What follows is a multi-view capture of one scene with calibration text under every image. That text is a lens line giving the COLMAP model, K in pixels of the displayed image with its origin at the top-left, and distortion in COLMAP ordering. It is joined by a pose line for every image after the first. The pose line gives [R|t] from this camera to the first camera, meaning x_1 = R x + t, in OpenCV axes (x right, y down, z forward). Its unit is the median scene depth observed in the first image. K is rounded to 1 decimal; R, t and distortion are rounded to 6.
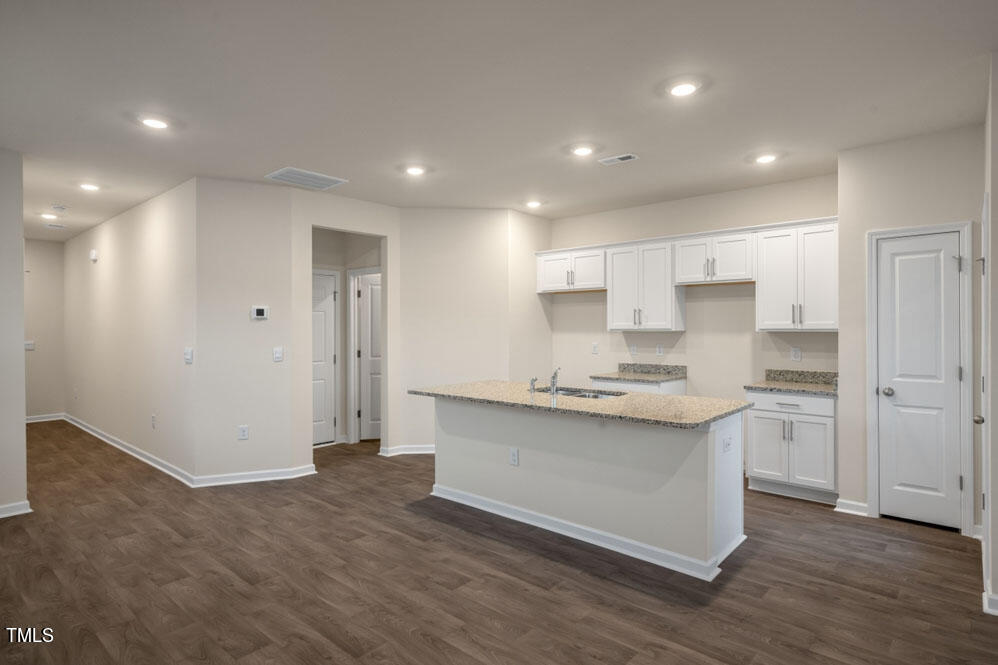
lens RADIAL K [[526.8, 0, 497.1], [0, 526.8, 332.9], [0, 0, 1]] dist [0.001531, 0.004112]
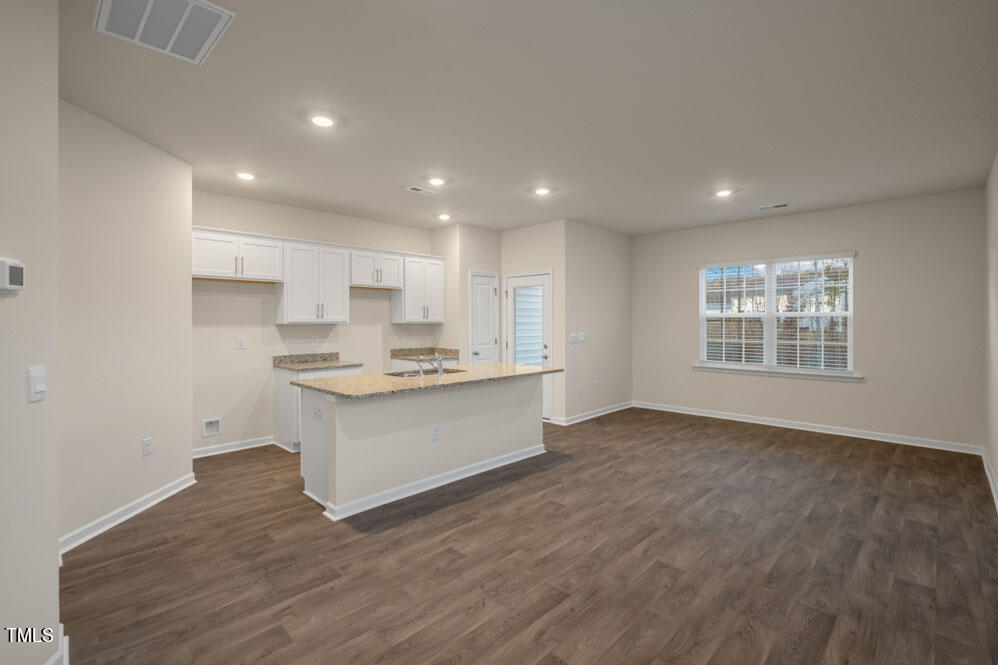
lens RADIAL K [[464.4, 0, 499.8], [0, 464.4, 317.0], [0, 0, 1]] dist [-0.008586, 0.004326]
pose [[0.047038, 0.011063, 0.998832, -0.889247], [0.012136, 0.999859, -0.011646, -0.001776], [-0.998819, 0.012670, 0.046897, 0.744823]]
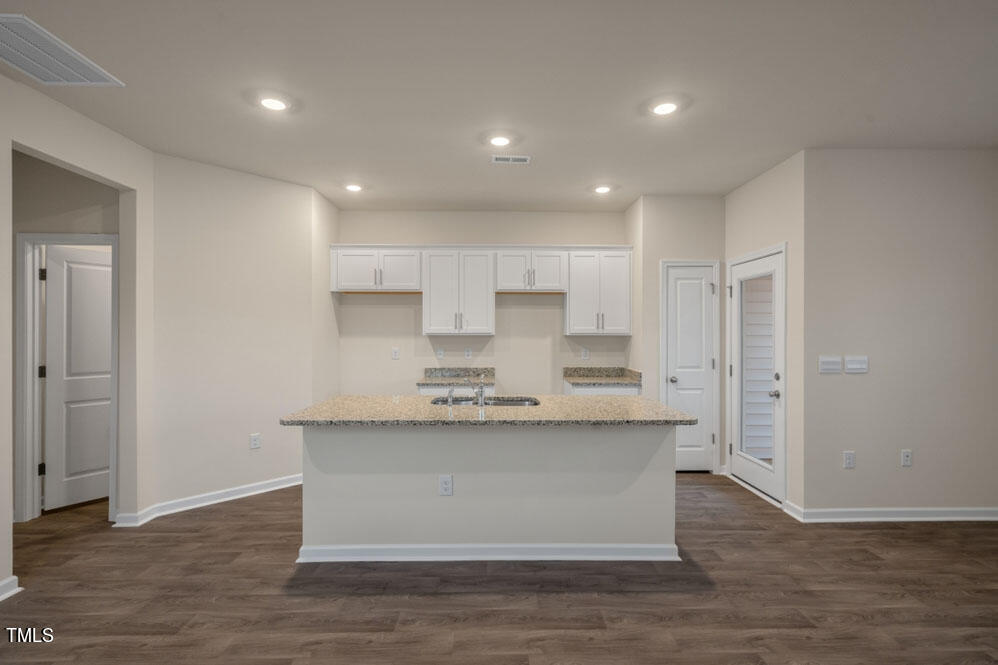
lens RADIAL K [[481.2, 0, 496.4], [0, 481.2, 334.8], [0, 0, 1]] dist [-0.005089, 0.003834]
pose [[0.739174, 0.001926, 0.673512, -0.385600], [0.002938, 0.999977, -0.006084, 0.002155], [-0.673508, 0.006476, 0.739151, 0.352510]]
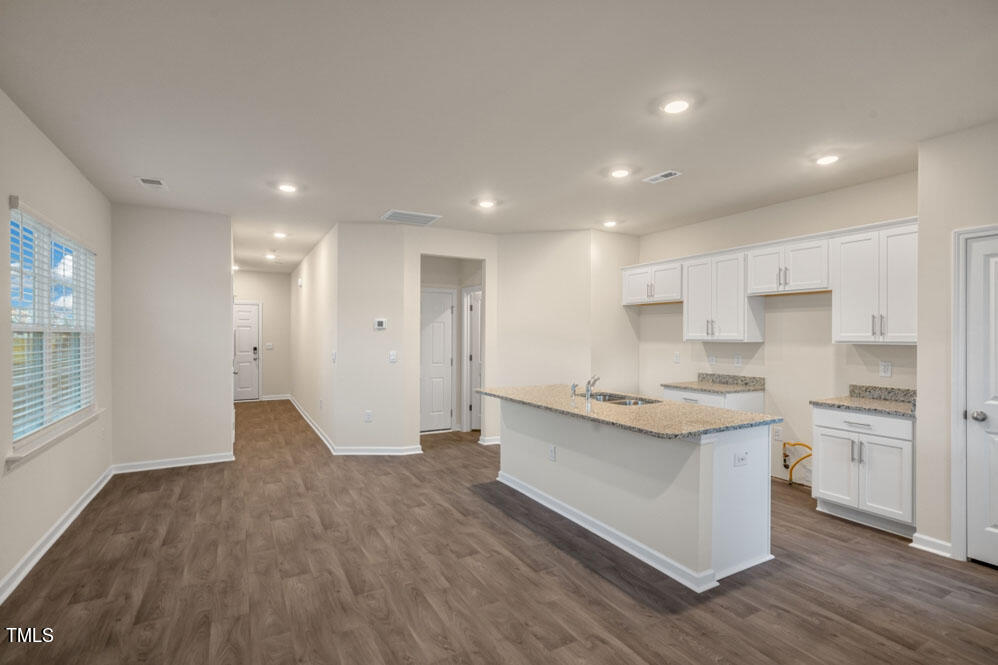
lens RADIAL K [[464.4, 0, 496.2], [0, 464.4, 341.7], [0, 0, 1]] dist [-0.008586, 0.004326]
pose [[0.943151, 0.011462, -0.332167, 0.224809], [-0.010570, 0.999934, 0.004492, -0.004142], [0.332197, -0.000726, 0.943210, 0.028952]]
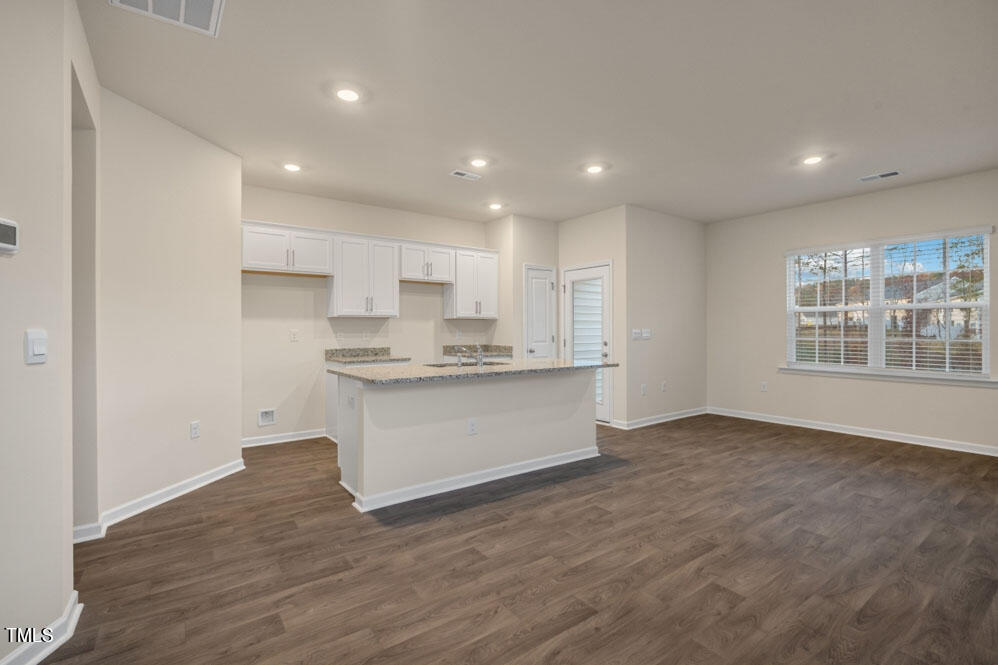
lens RADIAL K [[464.4, 0, 499.9], [0, 464.4, 329.8], [0, 0, 1]] dist [-0.008586, 0.004326]
pose [[0.209045, 0.003711, 0.977899, -0.808570], [0.011644, 0.999912, -0.006284, 0.041112], [-0.977837, 0.012700, 0.208983, 0.685671]]
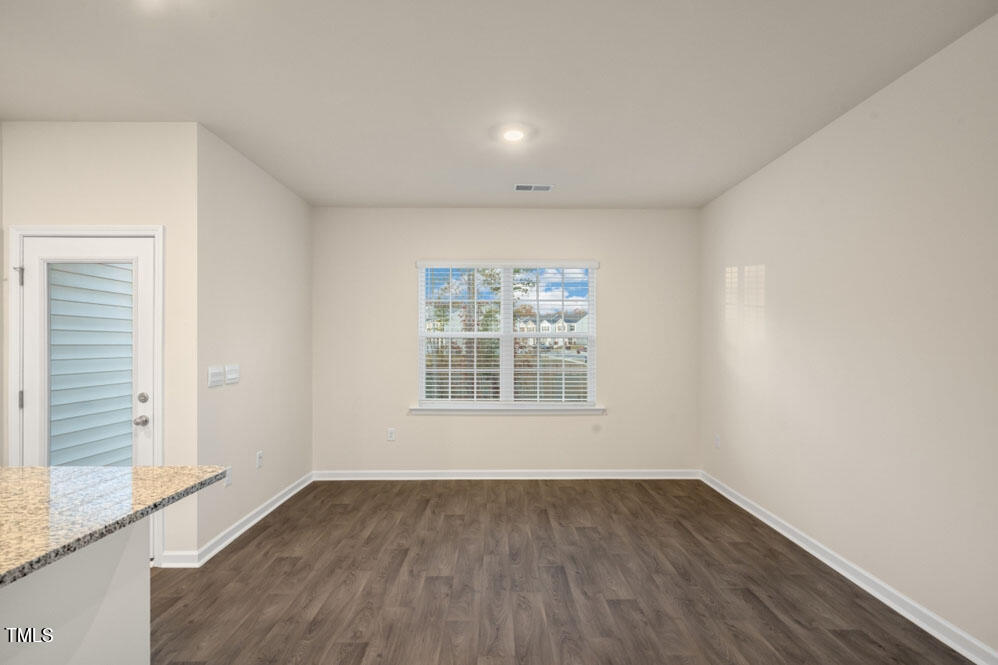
lens RADIAL K [[464.4, 0, 504.6], [0, 464.4, 346.1], [0, 0, 1]] dist [-0.008586, 0.004326]
pose [[-0.671223, 0.004916, 0.741239, -0.231330], [0.012195, 0.999916, 0.004411, 0.005924], [-0.741155, 0.012000, -0.671227, 0.728013]]
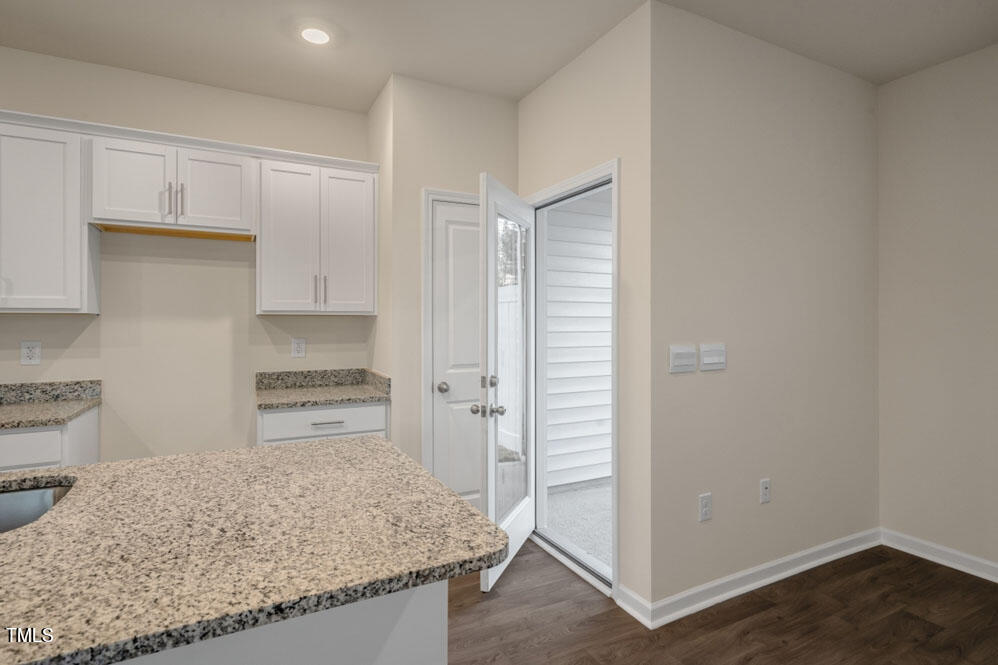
lens RADIAL K [[526.8, 0, 507.3], [0, 526.8, 316.0], [0, 0, 1]] dist [0.001531, 0.004112]
pose [[0.354637, 0.010477, 0.934945, 0.009115], [0.008629, 0.999858, -0.014478, 0.012015], [-0.934964, 0.013202, 0.354496, 0.553934]]
